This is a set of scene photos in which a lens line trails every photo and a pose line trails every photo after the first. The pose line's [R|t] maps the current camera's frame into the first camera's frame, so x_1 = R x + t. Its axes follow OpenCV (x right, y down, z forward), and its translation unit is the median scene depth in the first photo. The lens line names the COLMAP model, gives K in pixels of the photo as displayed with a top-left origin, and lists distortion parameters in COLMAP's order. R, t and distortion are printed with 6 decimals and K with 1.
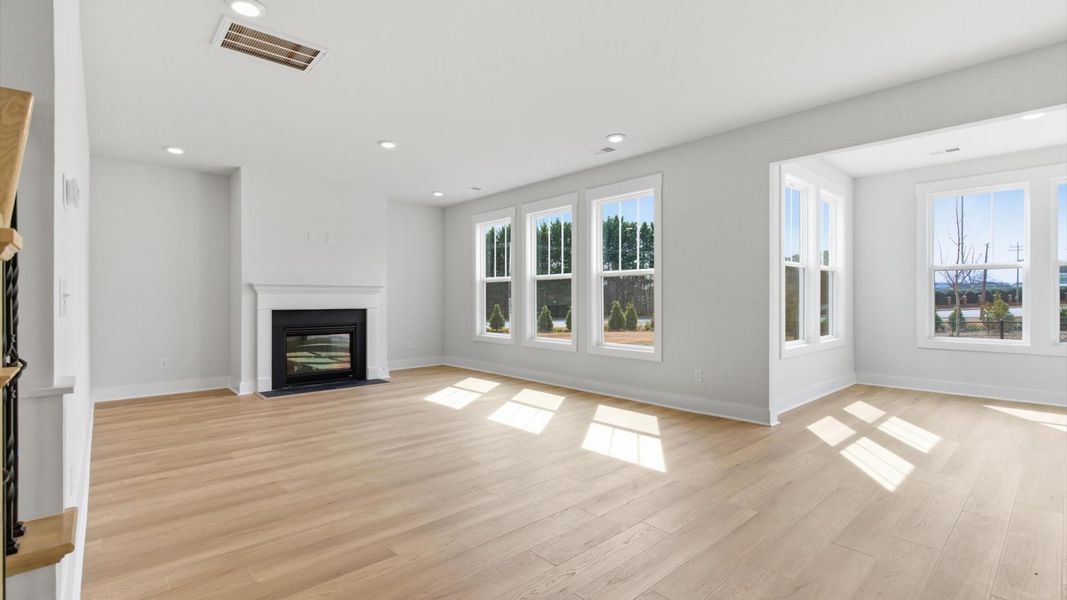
lens RADIAL K [[484.0, 0, 534.0], [0, 484.0, 296.9], [0, 0, 1]] dist [0.006970, -0.003146]
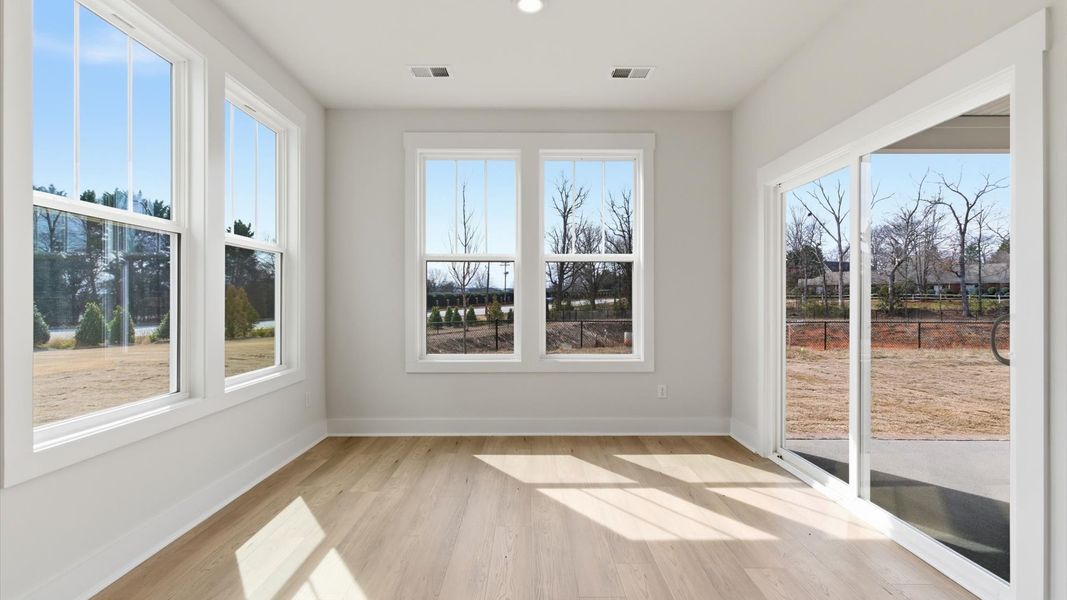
lens RADIAL K [[470.2, 0, 539.9], [0, 470.2, 301.7], [0, 0, 1]] dist [-0.010868, 0.001787]
pose [[0.654525, -0.001914, 0.756038, 0.384553], [-0.004010, 0.999974, 0.006004, -0.000565], [-0.756030, -0.006962, 0.654500, 0.395868]]
